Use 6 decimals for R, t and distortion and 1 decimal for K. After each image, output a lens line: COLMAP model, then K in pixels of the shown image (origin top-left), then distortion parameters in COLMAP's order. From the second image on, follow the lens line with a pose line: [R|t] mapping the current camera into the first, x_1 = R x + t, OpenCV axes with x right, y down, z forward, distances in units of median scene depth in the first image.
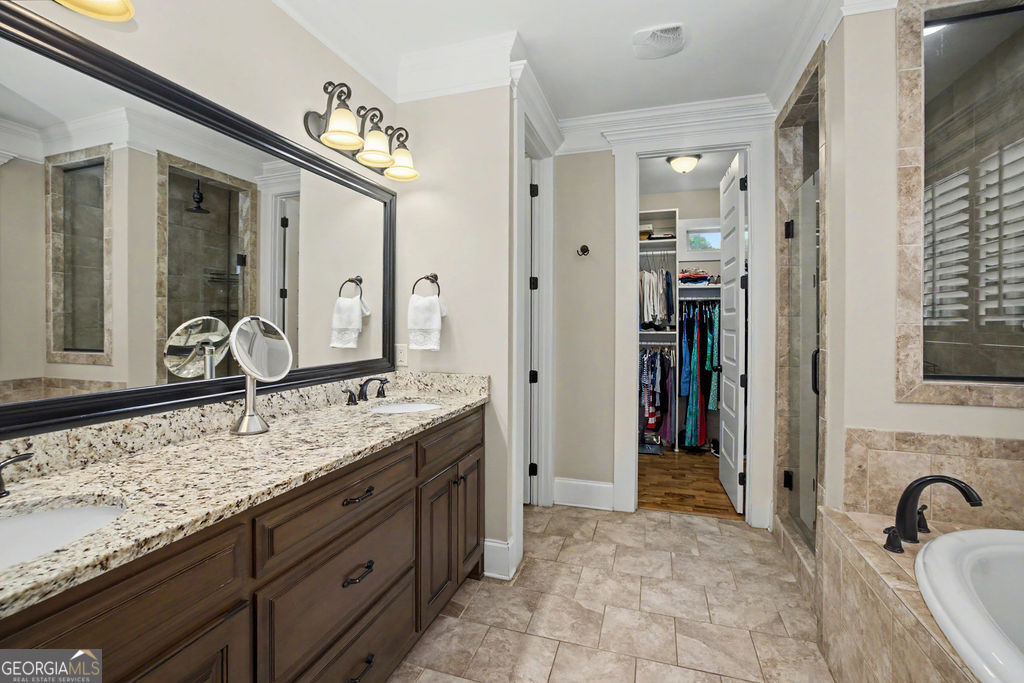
lens RADIAL K [[443.4, 0, 509.0], [0, 443.4, 325.0], [0, 0, 1]] dist [-0.026668, 0.000219]
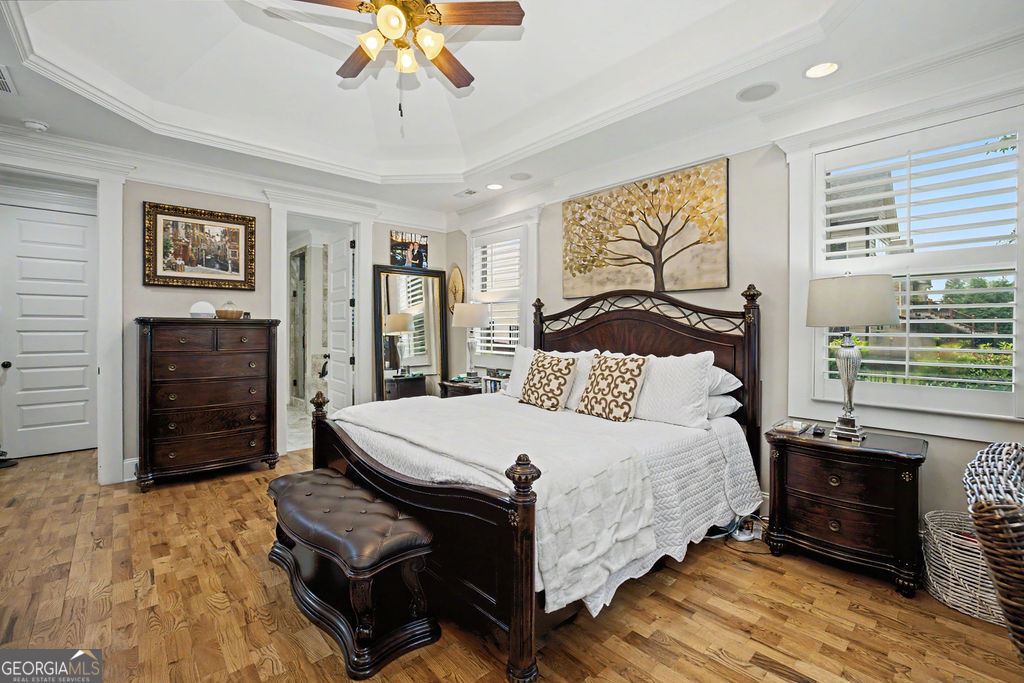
lens RADIAL K [[443.4, 0, 509.0], [0, 443.4, 325.0], [0, 0, 1]] dist [-0.026668, 0.000219]
pose [[0.492575, 0.004547, 0.870258, -1.154239], [0.007122, 0.999932, -0.009256, 0.019266], [-0.870241, 0.010758, 0.492509, -1.605344]]
